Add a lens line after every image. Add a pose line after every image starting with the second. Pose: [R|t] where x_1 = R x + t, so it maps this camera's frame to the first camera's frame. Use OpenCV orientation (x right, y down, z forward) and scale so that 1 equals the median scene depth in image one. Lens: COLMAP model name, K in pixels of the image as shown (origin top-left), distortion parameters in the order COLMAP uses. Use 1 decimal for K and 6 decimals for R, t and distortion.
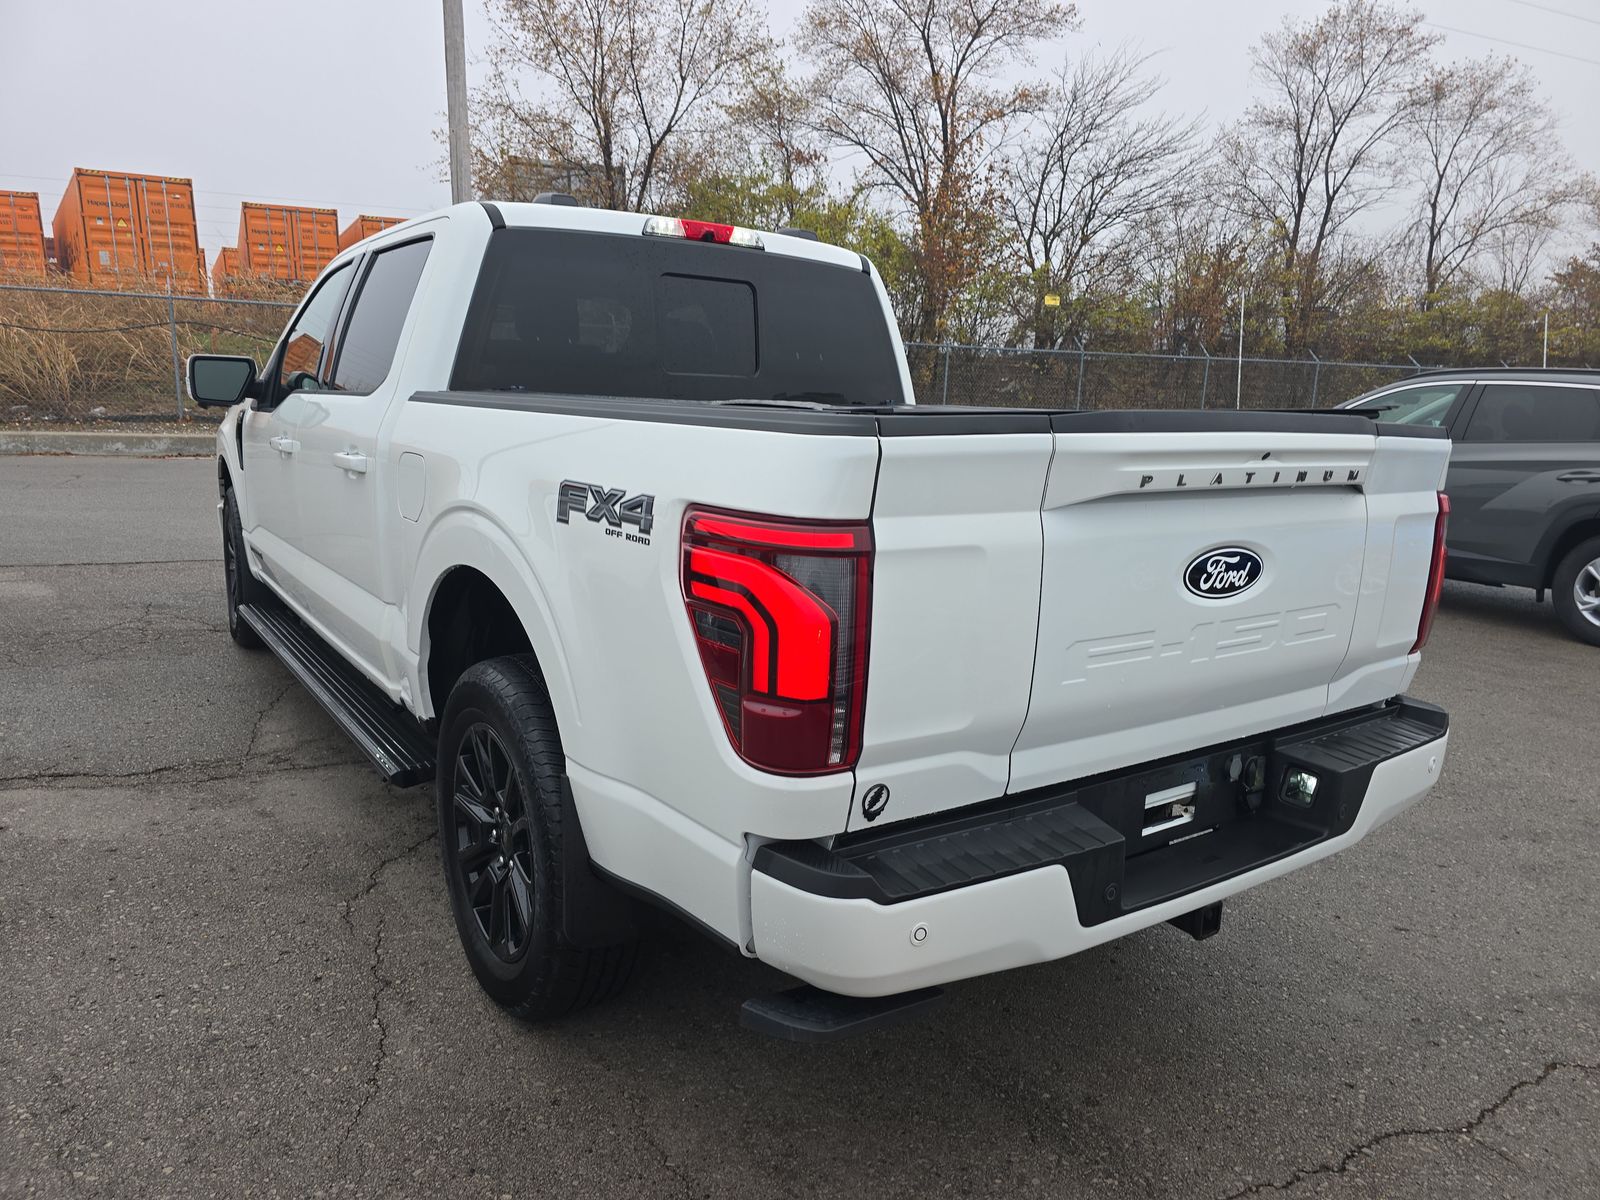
lens RADIAL K [[1072.8, 0, 804.9], [0, 1072.8, 592.2], [0, 0, 1]] dist [0.078360, -0.078068]
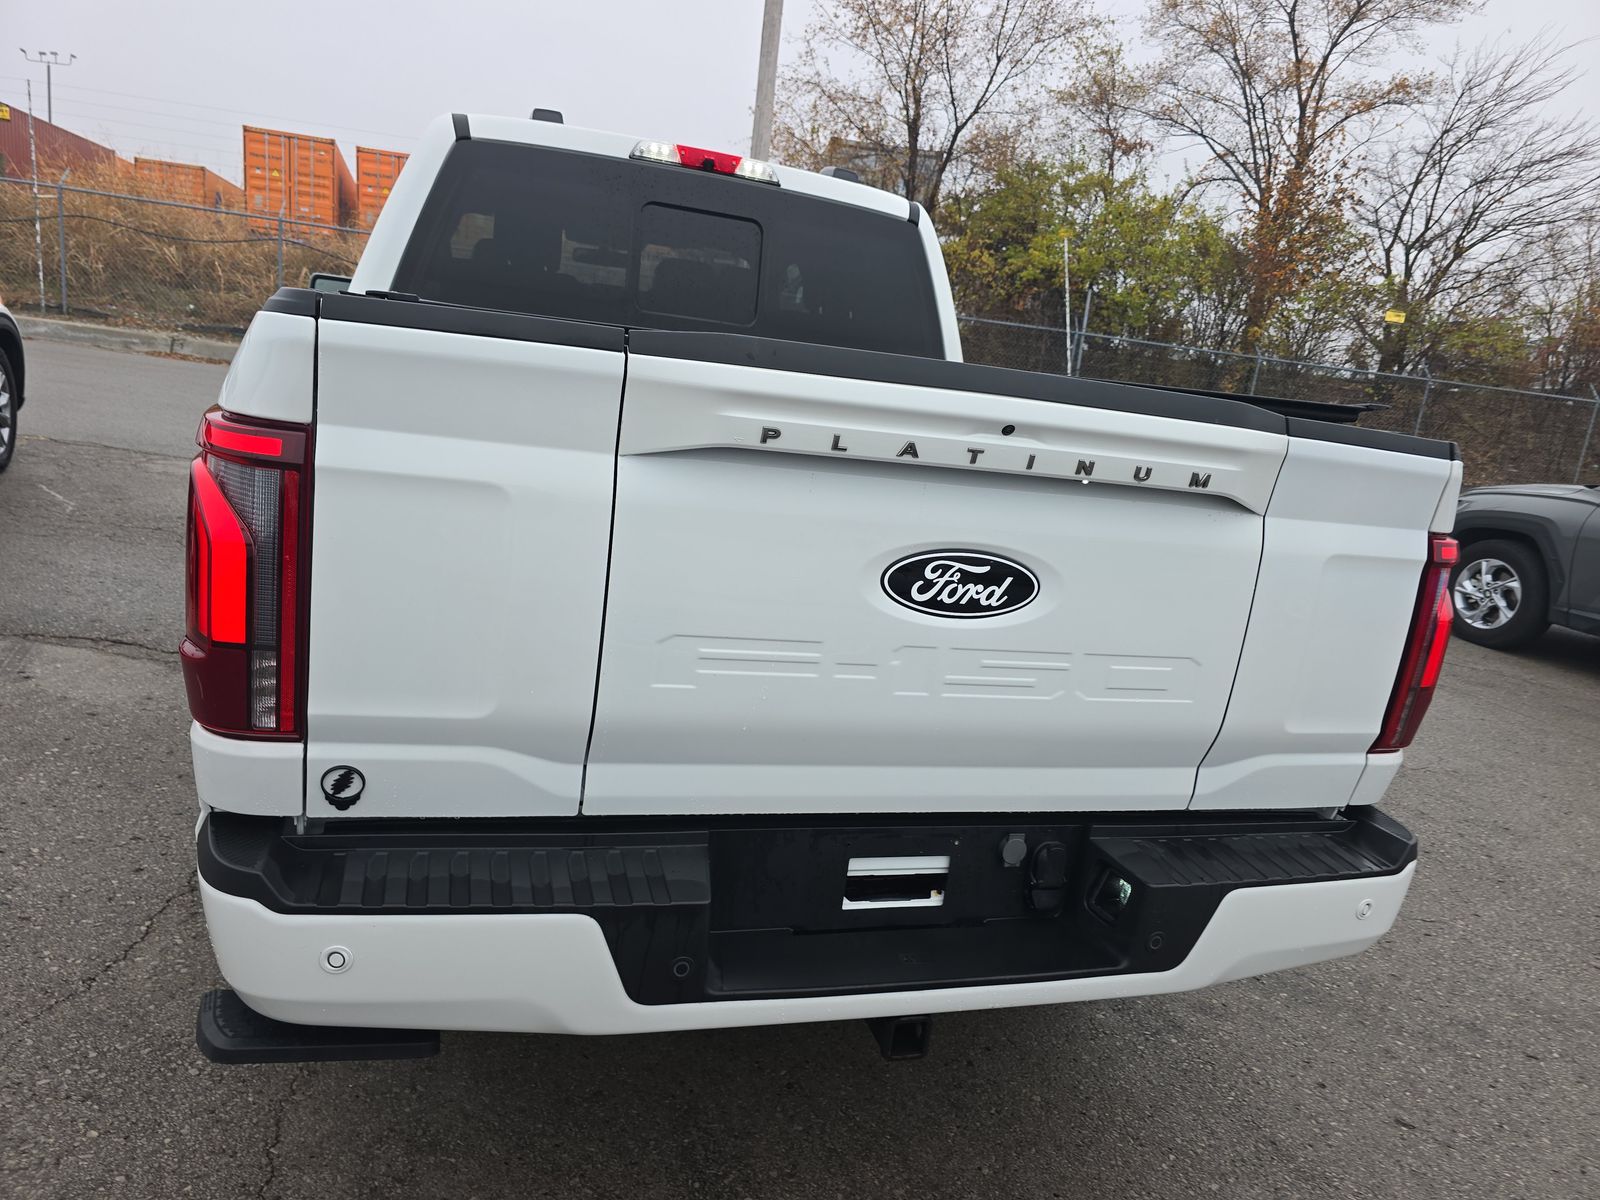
lens RADIAL K [[1072.8, 0, 804.9], [0, 1072.8, 592.2], [0, 0, 1]] dist [0.078360, -0.078068]
pose [[0.951642, 0.146856, -0.269835, 0.057372], [-0.145665, 0.989029, 0.024551, -0.001784], [0.270480, 0.015942, 0.962594, 0.030477]]
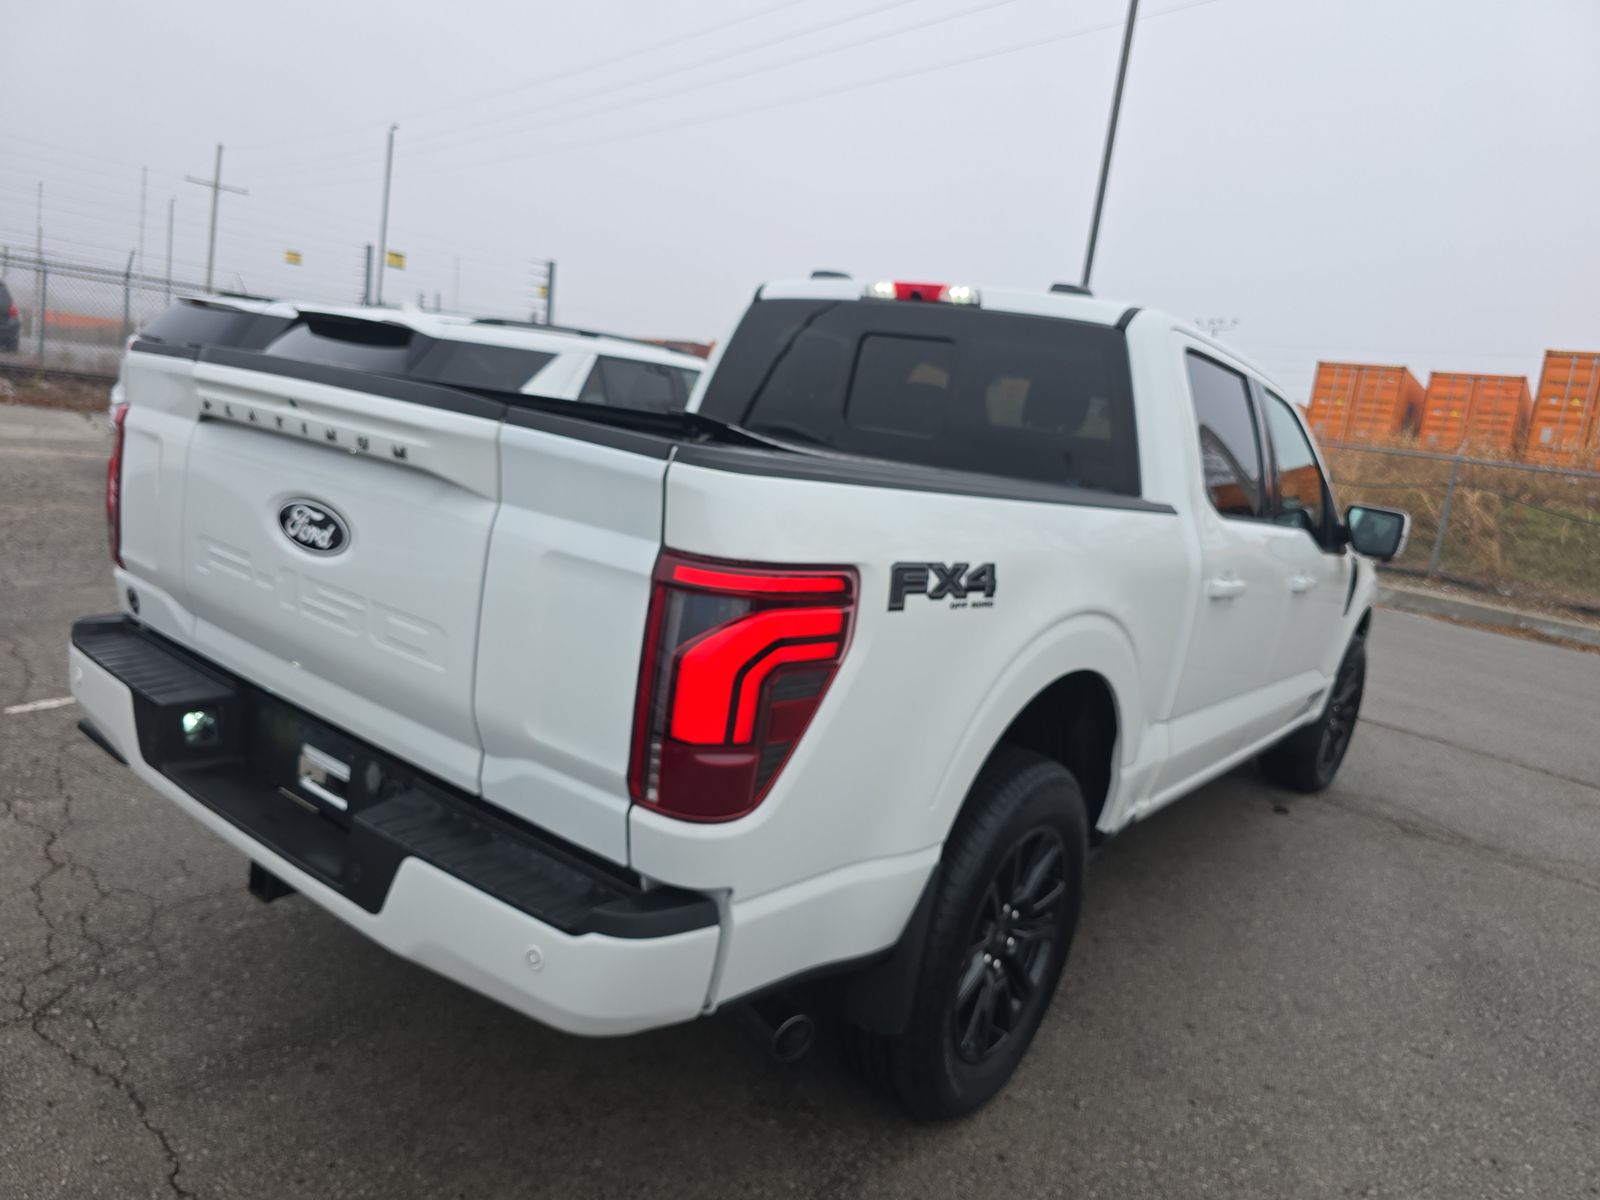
lens RADIAL K [[1097.5, 0, 802.6], [0, 1097.5, 592.3], [0, 0, 1]] dist [0.010585, 0.001645]
pose [[0.317742, 0.158630, -0.934814, 0.174394], [-0.313469, 0.948043, 0.054327, -0.018481], [0.894862, 0.275773, 0.350959, 0.125983]]
